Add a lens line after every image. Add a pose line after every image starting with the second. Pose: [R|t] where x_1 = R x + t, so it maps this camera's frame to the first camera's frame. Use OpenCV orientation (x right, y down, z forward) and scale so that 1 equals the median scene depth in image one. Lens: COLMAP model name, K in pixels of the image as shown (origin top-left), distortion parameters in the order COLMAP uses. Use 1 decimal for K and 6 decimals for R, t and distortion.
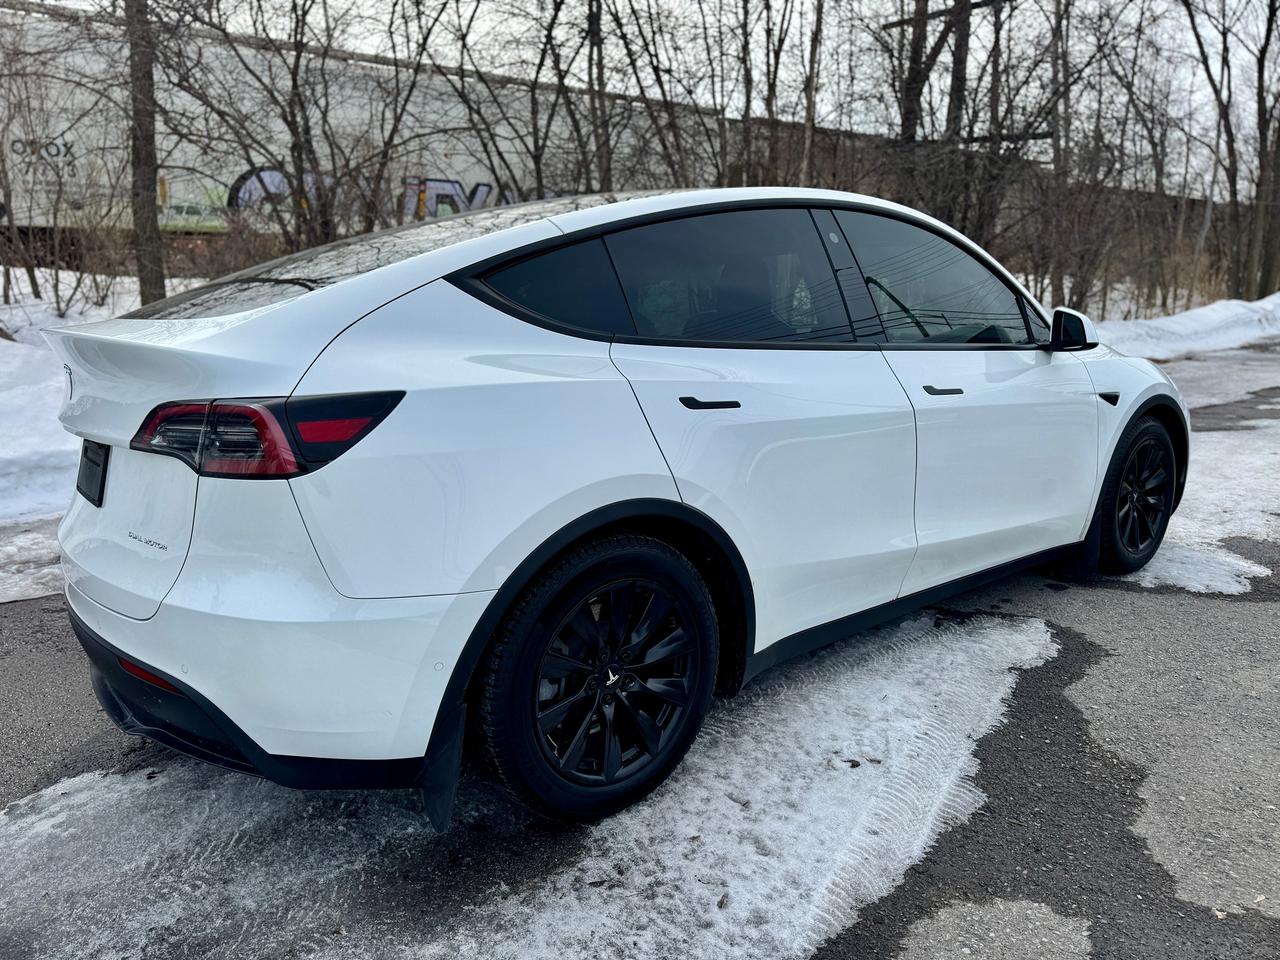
lens RADIAL K [[917.4, 0, 627.9], [0, 917.4, 468.1], [0, 0, 1]] dist [0.043834, -0.056325]
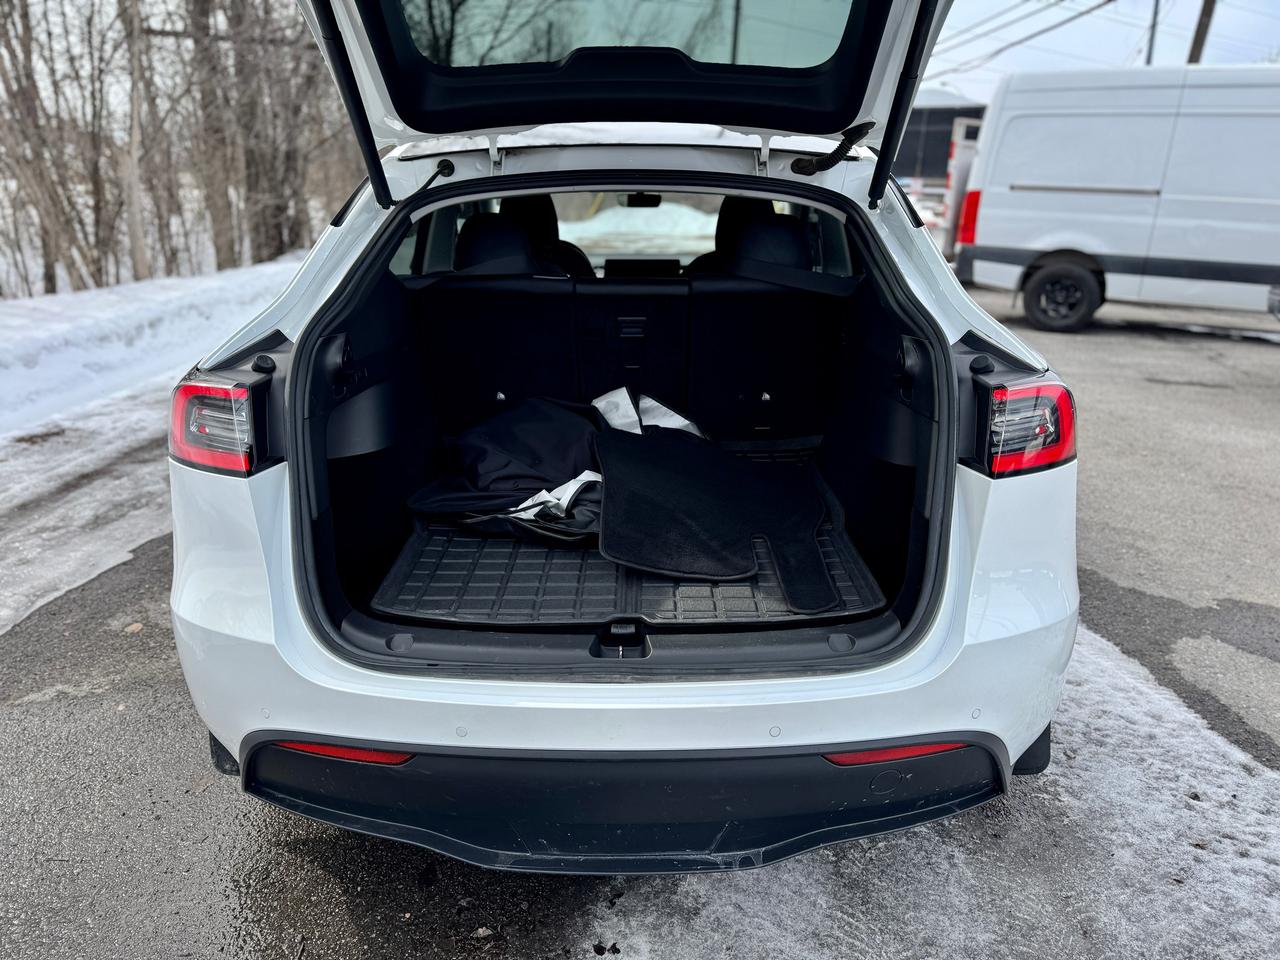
lens RADIAL K [[923.9, 0, 640.0], [0, 923.9, 480.0], [0, 0, 1]] dist [0.011137, -0.010391]
pose [[0.629769, -0.208547, 0.748264, -0.242137], [0.133751, 0.978012, 0.160009, -0.031167], [-0.765181, -0.000687, 0.643815, 0.135708]]
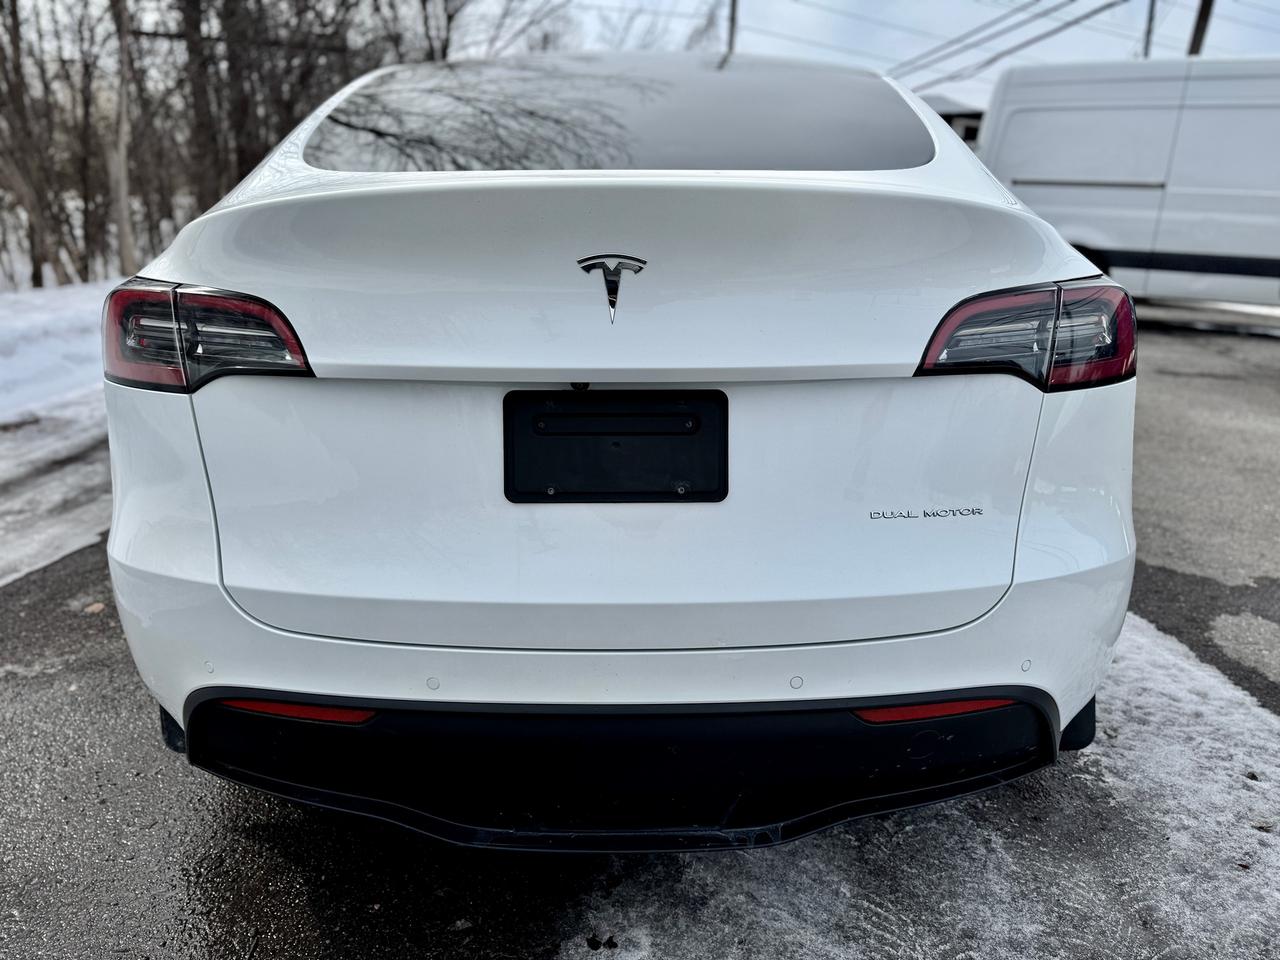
lens RADIAL K [[926.0, 0, 637.2], [0, 926.0, 475.3], [0, 0, 1]] dist [0.005233, -0.006180]
pose [[0.628502, -0.193993, 0.753228, -0.230433], [0.135678, 0.980895, 0.139417, -0.013616], [-0.765883, 0.014572, 0.642814, 0.149046]]
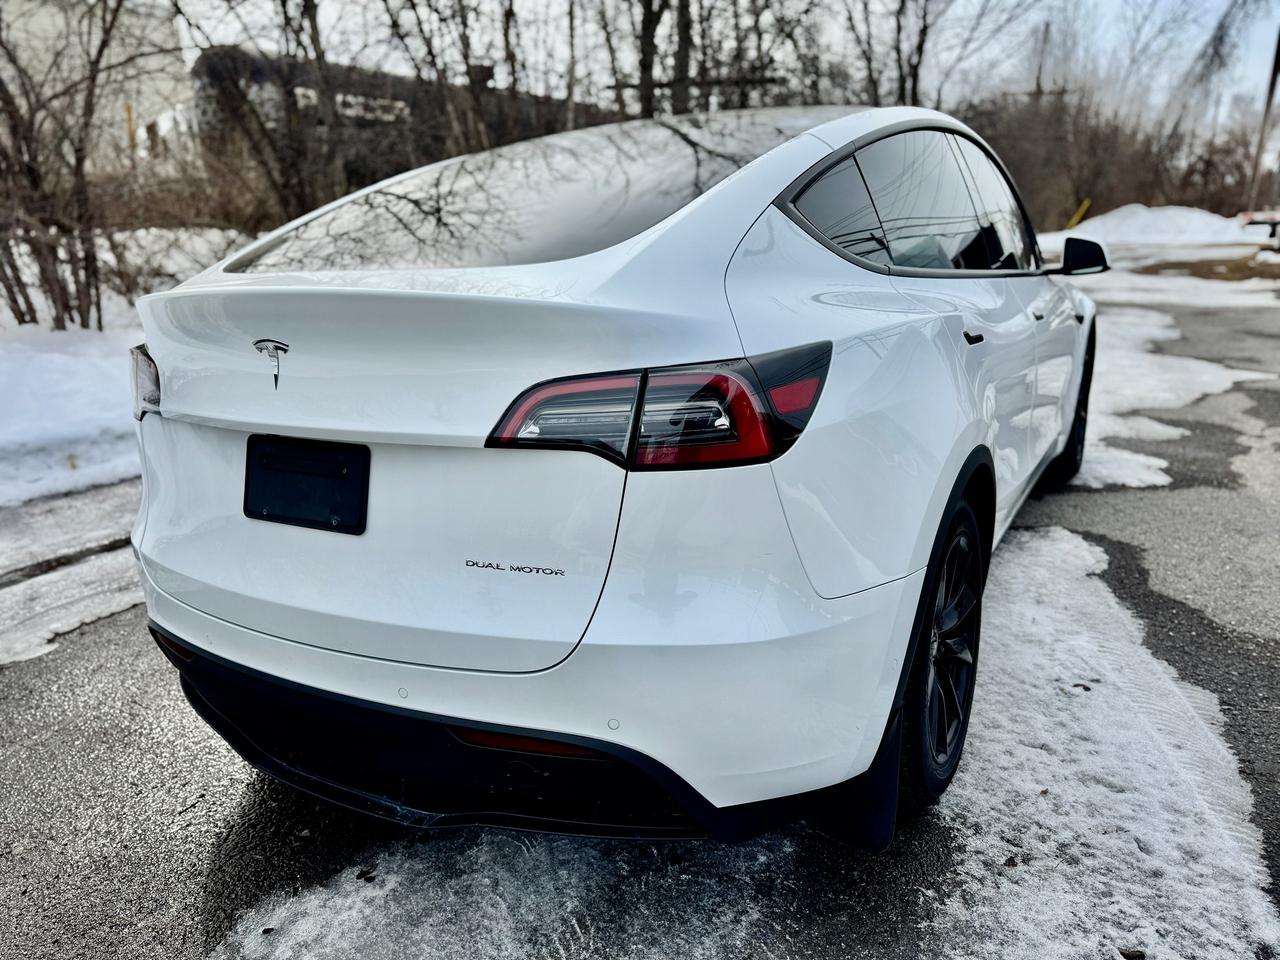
lens RADIAL K [[926.0, 0, 637.2], [0, 926.0, 475.3], [0, 0, 1]] dist [0.005233, -0.006180]
pose [[0.933084, -0.111682, 0.341878, -0.135805], [0.092121, 0.993070, 0.072984, -0.008116], [-0.347659, -0.036607, 0.936906, 0.055774]]
